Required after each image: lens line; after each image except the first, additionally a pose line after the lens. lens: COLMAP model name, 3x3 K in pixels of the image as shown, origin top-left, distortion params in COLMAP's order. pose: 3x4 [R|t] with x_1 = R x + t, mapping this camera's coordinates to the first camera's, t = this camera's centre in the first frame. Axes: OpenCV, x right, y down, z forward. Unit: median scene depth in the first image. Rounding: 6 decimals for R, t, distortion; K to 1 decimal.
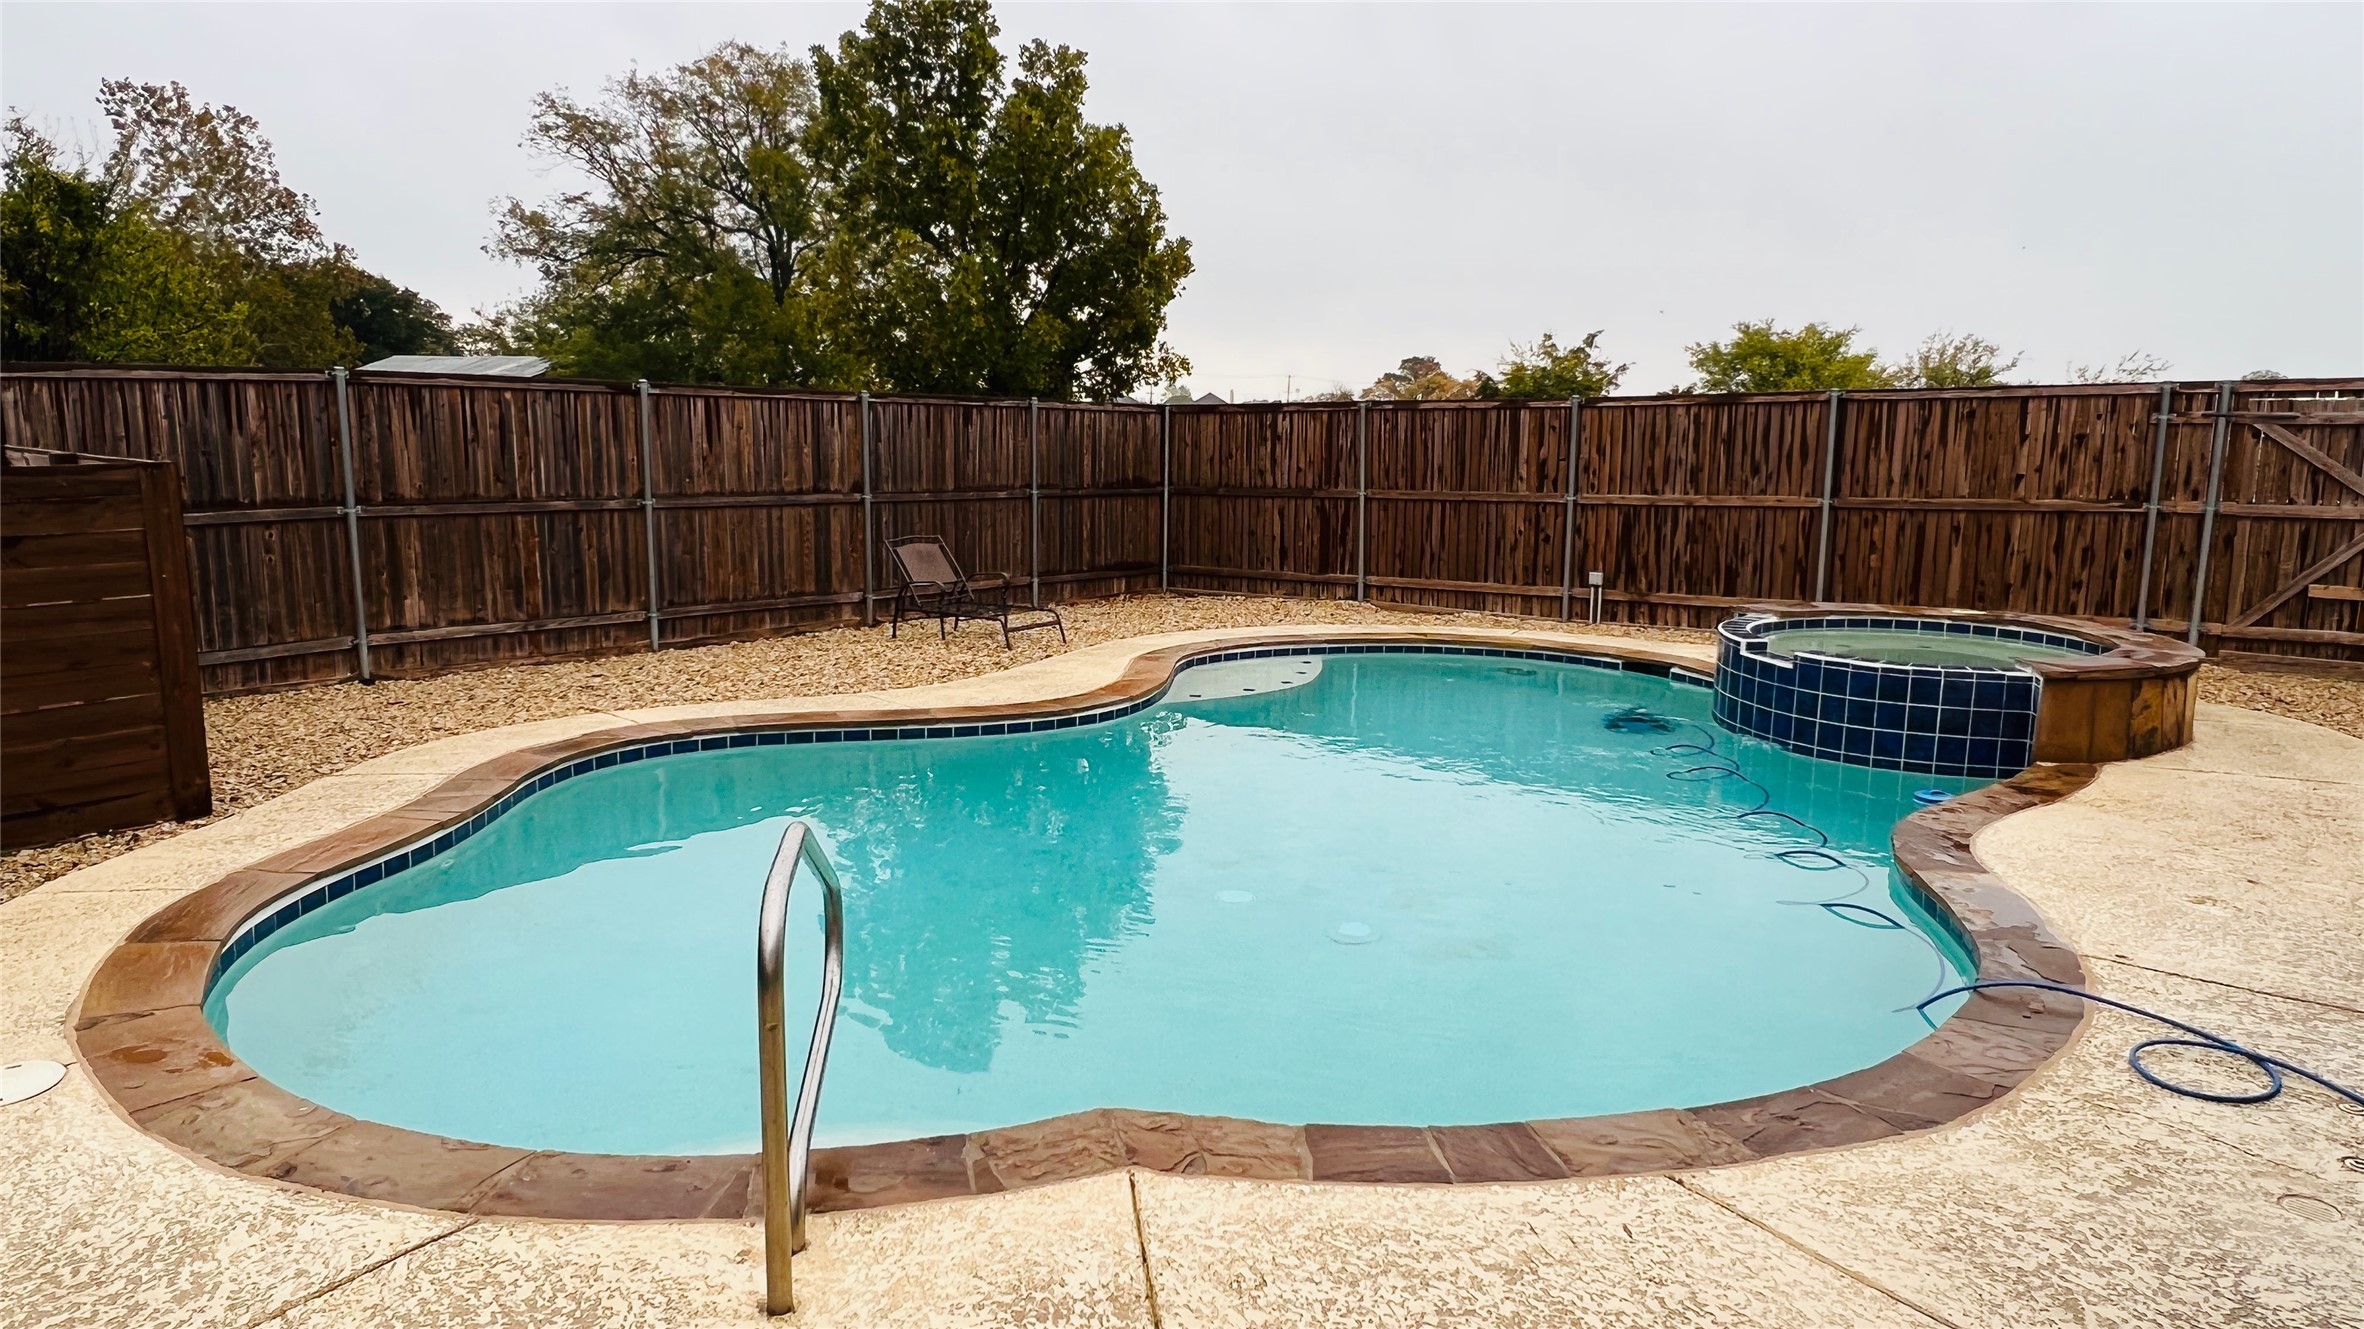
lens RADIAL K [[1555.9, 0, 1182.0], [0, 1555.9, 664.5], [0, 0, 1]] dist [0.000629, 0.000135]
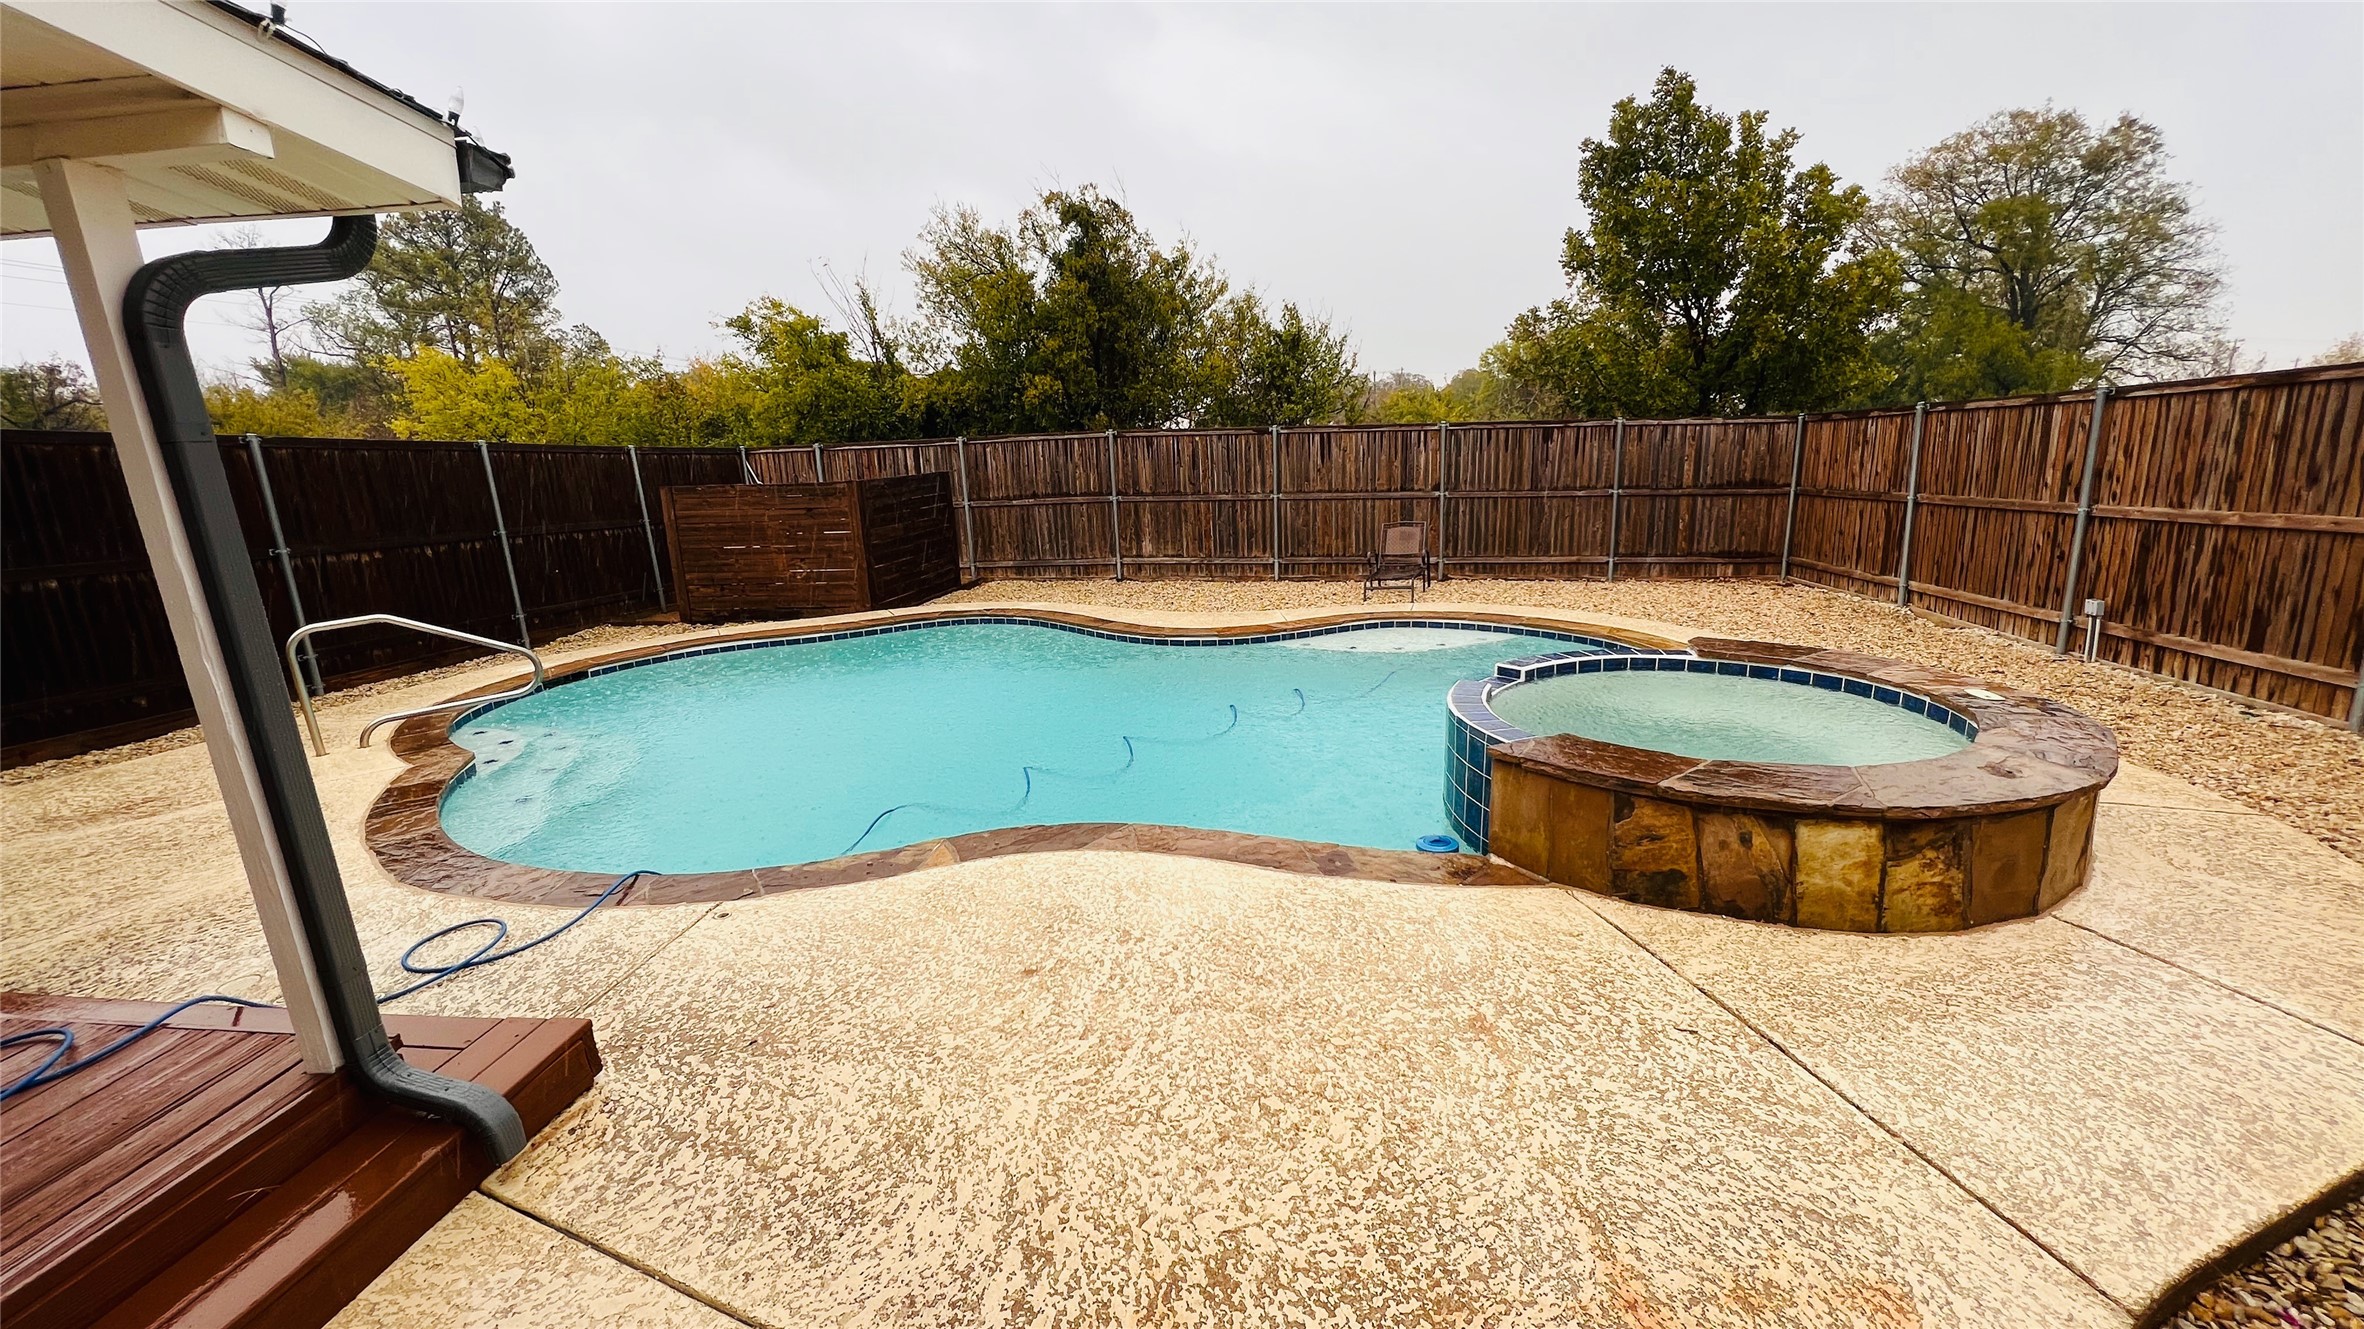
lens RADIAL K [[946.1, 0, 1182.0], [0, 946.1, 664.5], [0, 0, 1]] dist [-0.001743, 0.000418]
pose [[0.482994, 0.171585, -0.858648, 0.493245], [-0.098957, 0.985026, 0.141175, -0.050402], [0.870014, 0.016782, 0.492741, 0.338420]]
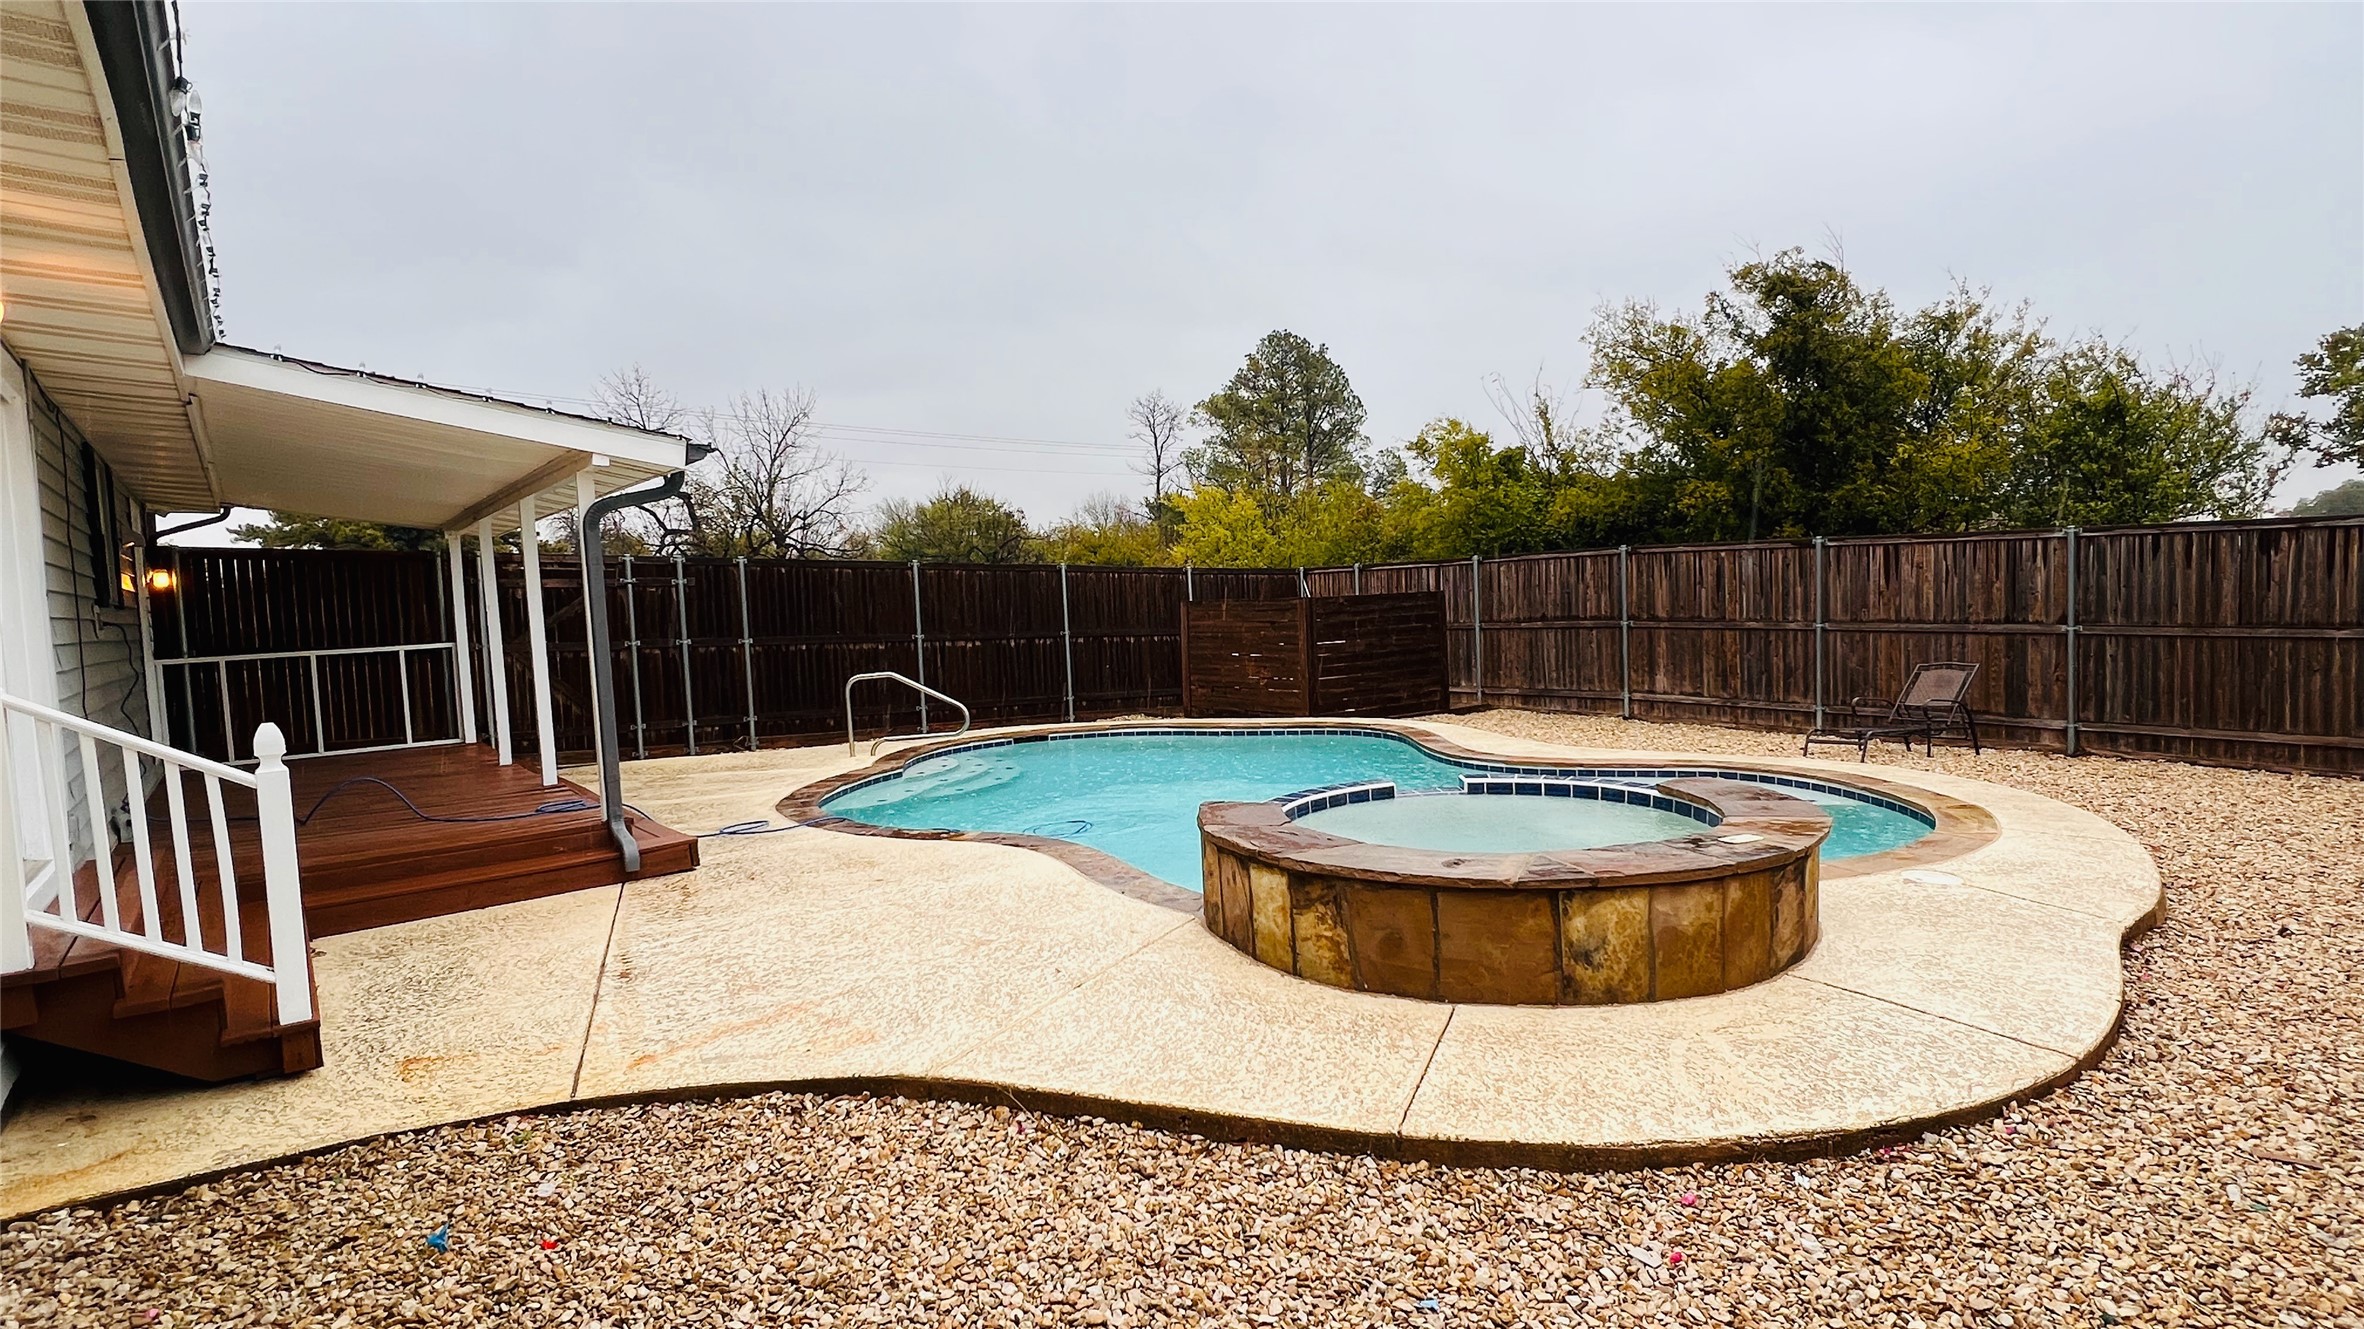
lens RADIAL K [[1185.1, 0, 1182.0], [0, 1185.1, 664.5], [0, 0, 1]] dist [0.000439, 0.000074]
pose [[-0.251422, 0.052072, -0.966476, 0.708651], [-0.123476, 0.988667, 0.085389, -0.079598], [0.959969, 0.140805, -0.242143, 0.636787]]
